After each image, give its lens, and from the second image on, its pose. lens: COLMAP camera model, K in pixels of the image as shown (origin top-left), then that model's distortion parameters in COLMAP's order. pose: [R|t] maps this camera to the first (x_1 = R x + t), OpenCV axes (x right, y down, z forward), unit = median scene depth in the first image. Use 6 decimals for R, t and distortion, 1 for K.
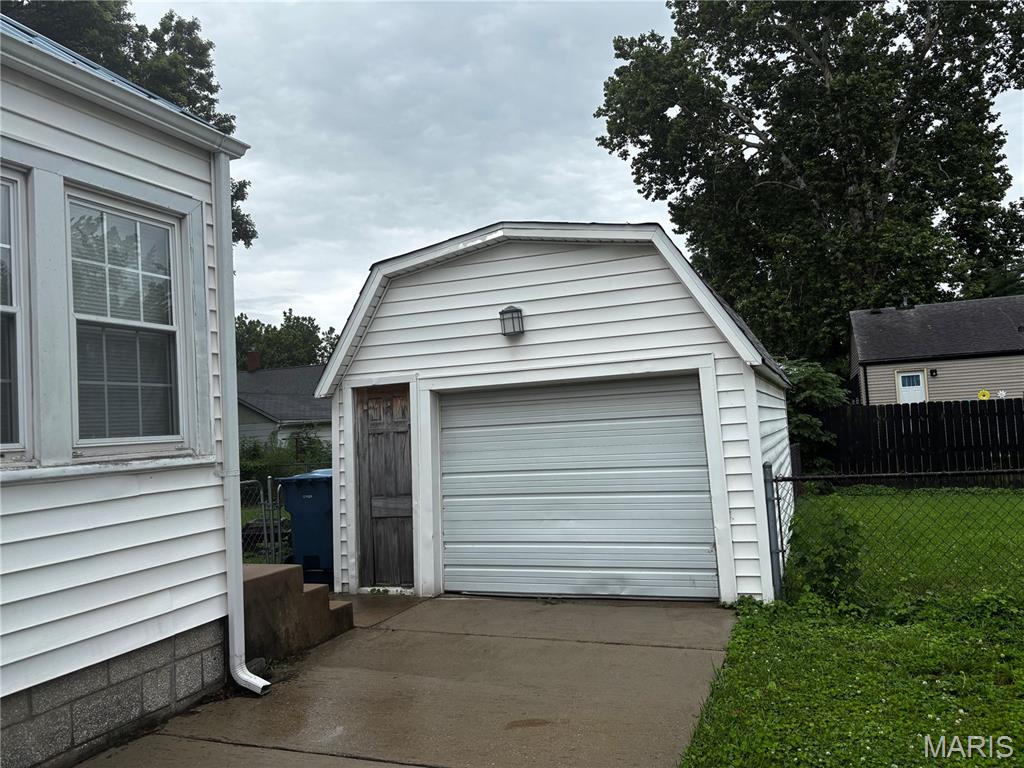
lens RADIAL K [[772.9, 0, 512.0], [0, 772.9, 384.0], [0, 0, 1]] dist [0.009563, -0.038784]
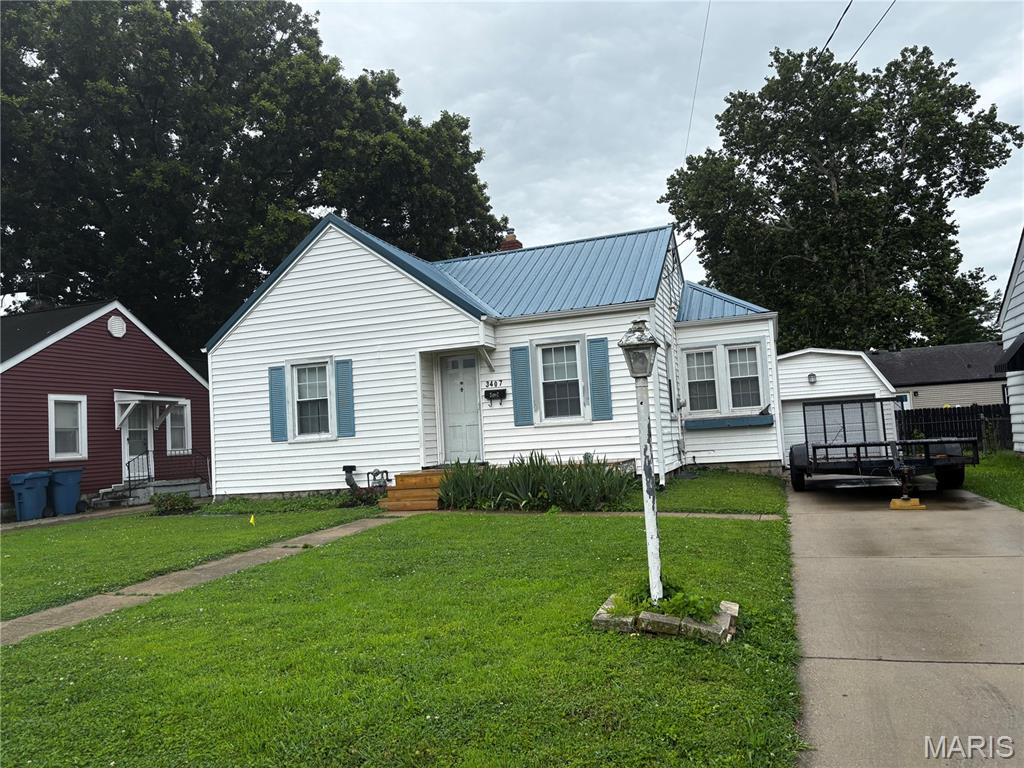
lens RADIAL K [[764.6, 0, 512.0], [0, 764.6, 384.0], [0, 0, 1]] dist [-0.004463, -0.001275]
pose [[0.999125, 0.001568, 0.041793, -1.415180], [-0.000515, 0.999683, -0.025189, 0.023503], [-0.041820, 0.025145, 0.998809, -2.162637]]
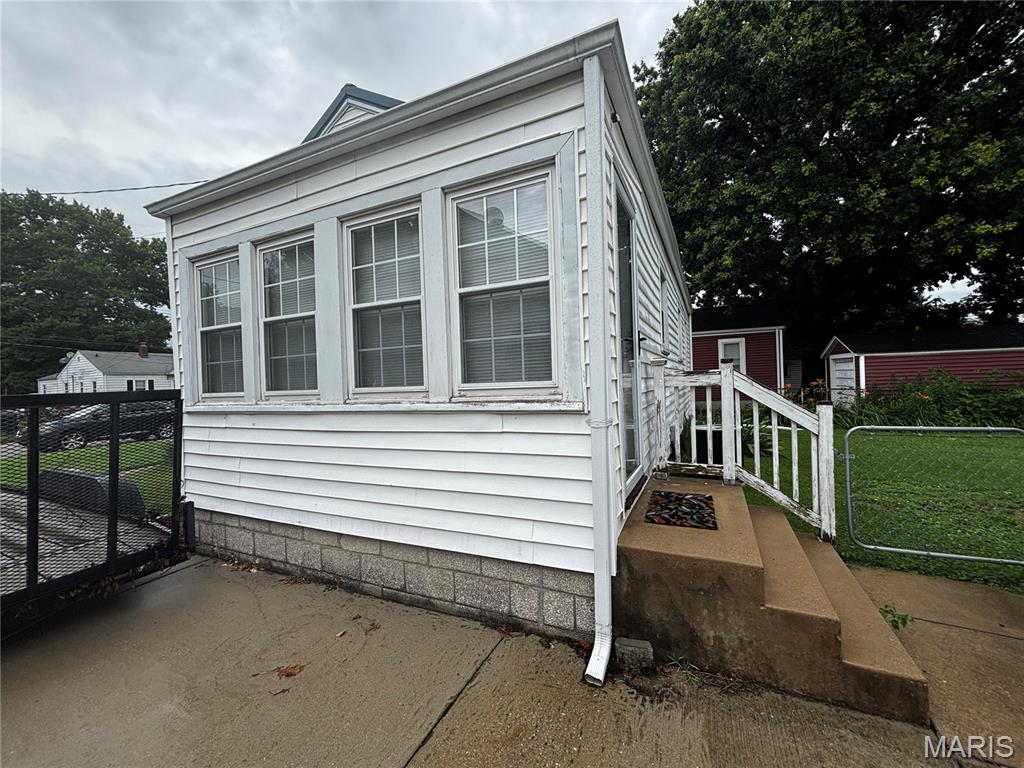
lens RADIAL K [[415.1, 0, 514.6], [0, 415.1, 381.2], [0, 0, 1]] dist [0.008744, 0.000043]
pose [[-0.061322, 0.060394, -0.996289, 0.098052], [0.093296, 0.994144, 0.054521, 0.023854], [0.993748, -0.089607, -0.066598, 0.744558]]
